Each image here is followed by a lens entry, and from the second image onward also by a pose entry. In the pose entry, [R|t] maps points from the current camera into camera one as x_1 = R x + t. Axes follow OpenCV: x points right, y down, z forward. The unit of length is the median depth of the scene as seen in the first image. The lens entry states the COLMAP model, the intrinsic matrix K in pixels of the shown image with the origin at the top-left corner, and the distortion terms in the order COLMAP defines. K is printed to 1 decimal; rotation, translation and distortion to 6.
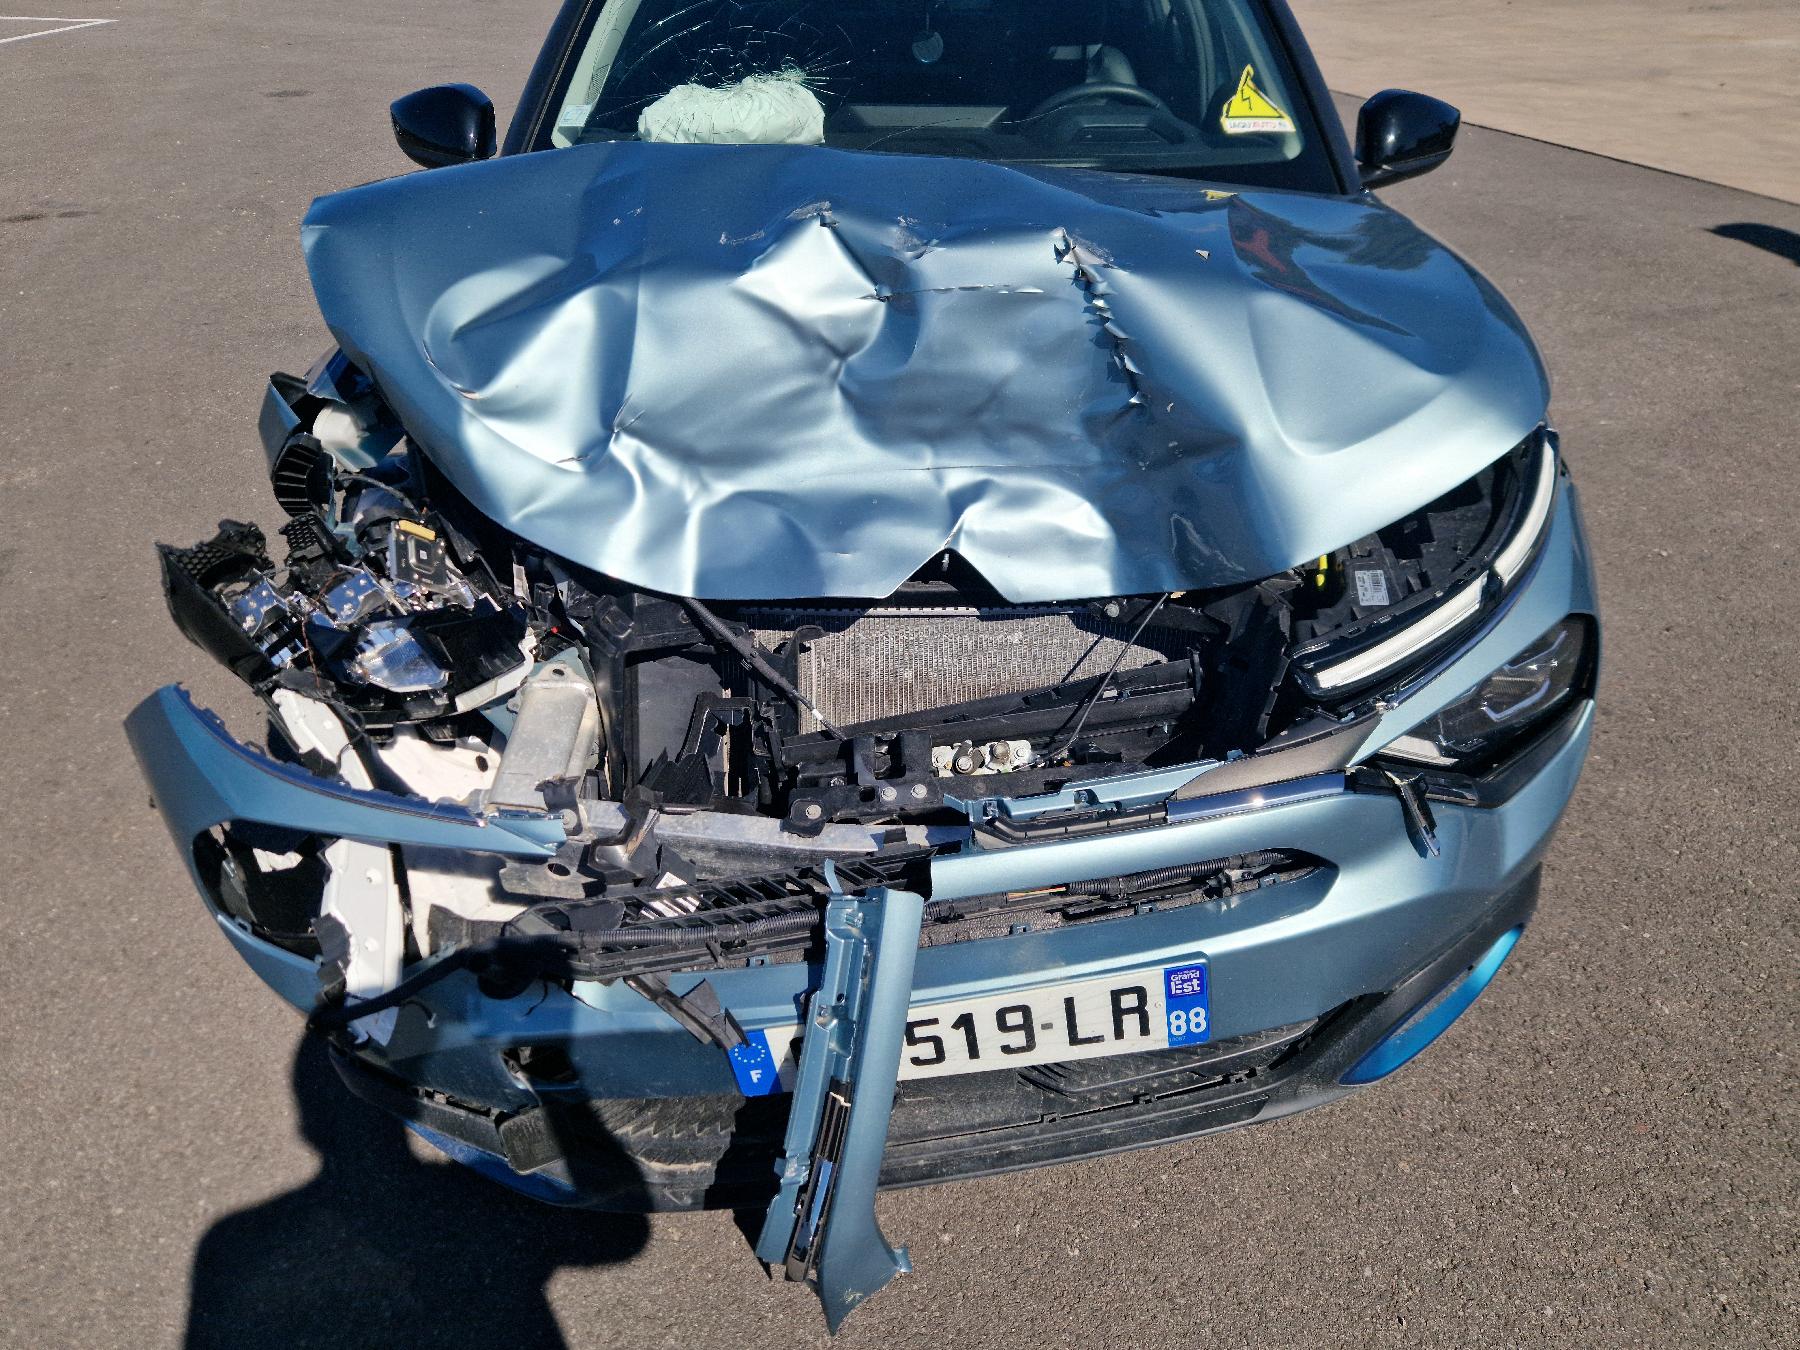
lens RADIAL K [[1262.8, 0, 898.2], [0, 1262.8, 652.9], [0, 0, 1]] dist [0.072743, -0.068887]
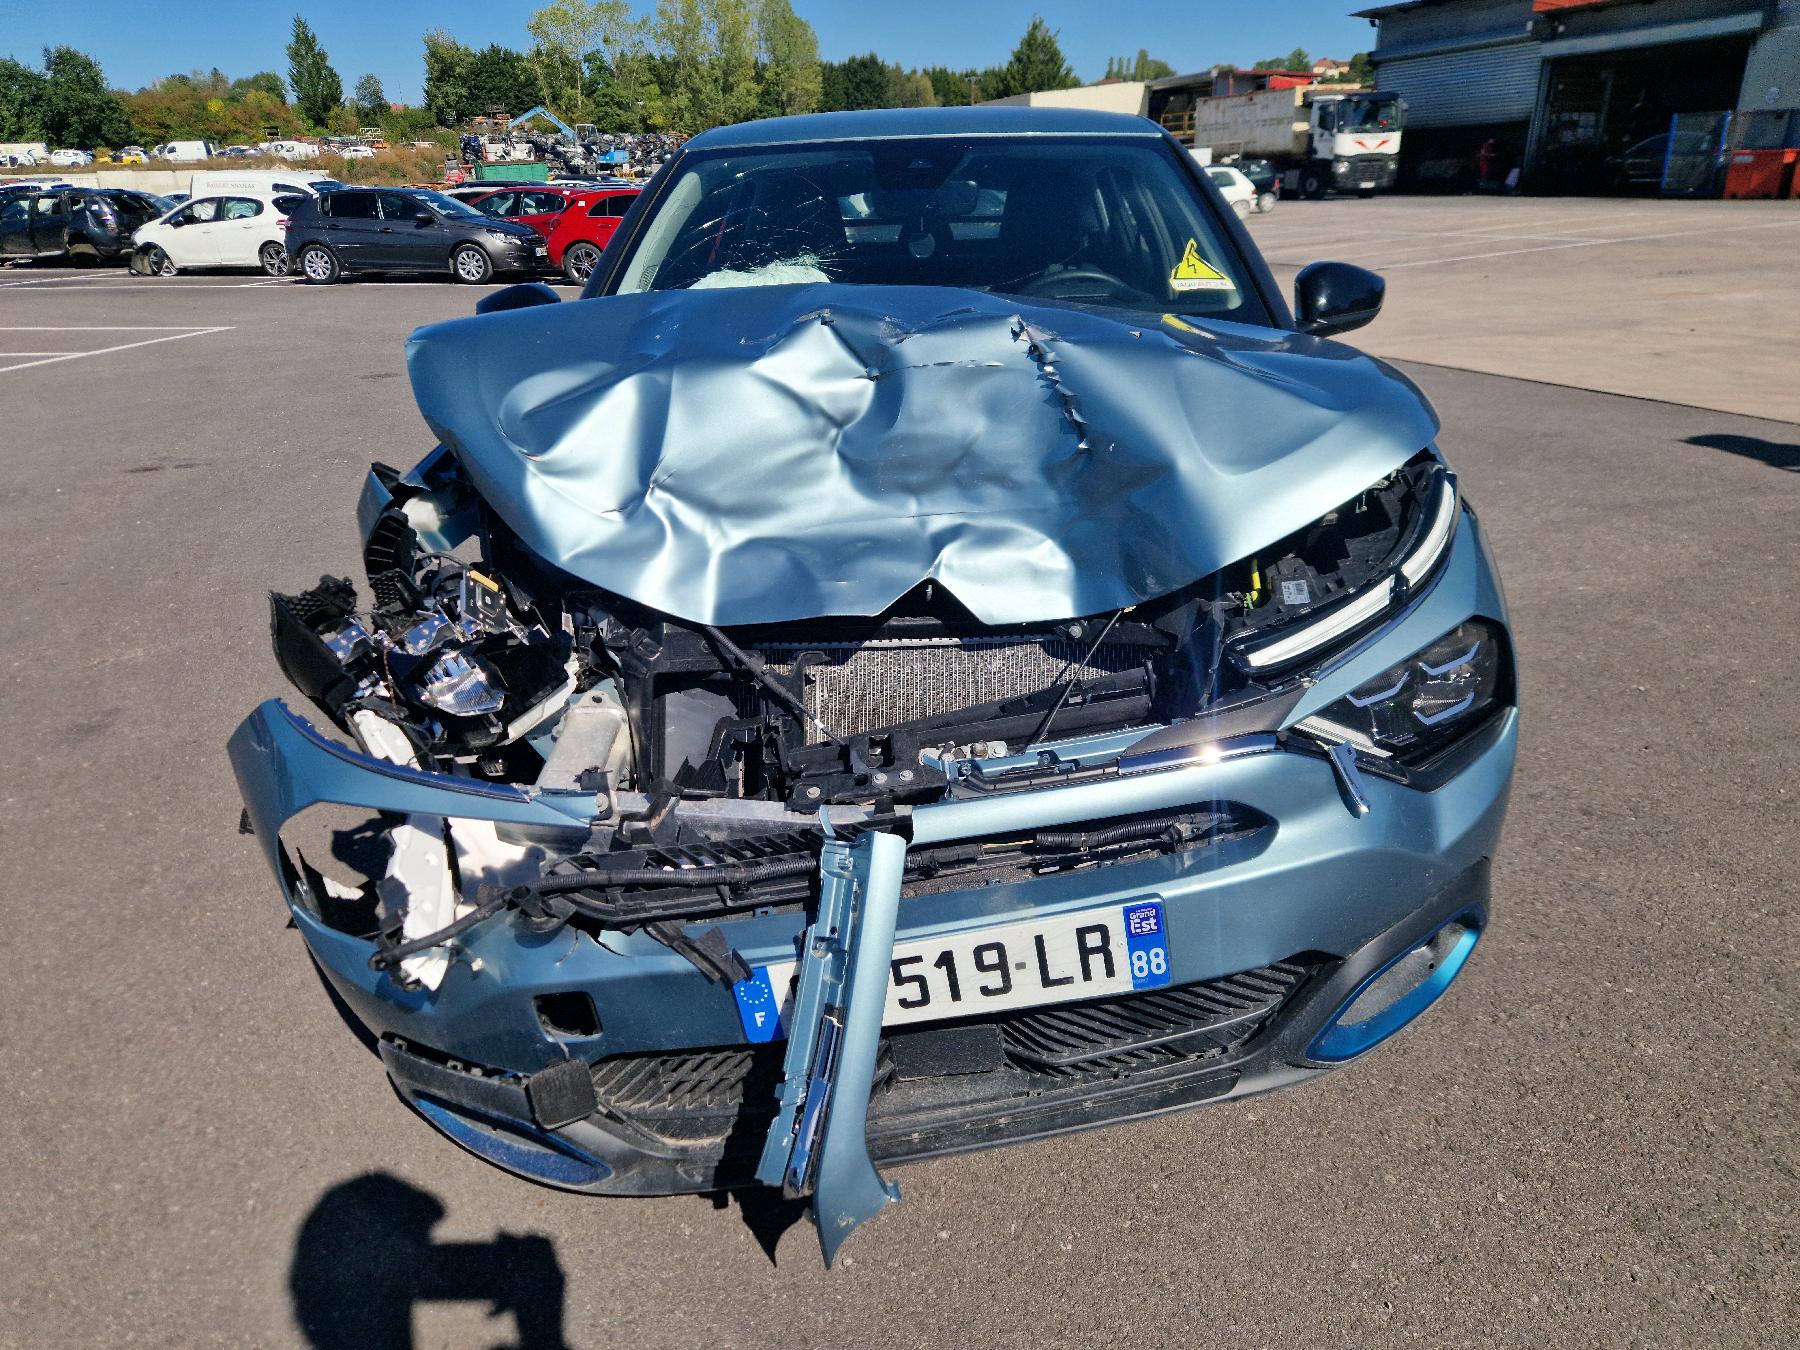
lens RADIAL K [[1249.0, 0, 873.7], [0, 1249.0, 664.2], [0, 0, 1]] dist [0.089704, -0.089946]
pose [[0.998734, -0.017428, -0.047195, 0.039526], [0.007775, 0.980280, -0.197459, 0.218500], [0.049706, 0.196842, 0.979174, -0.115700]]
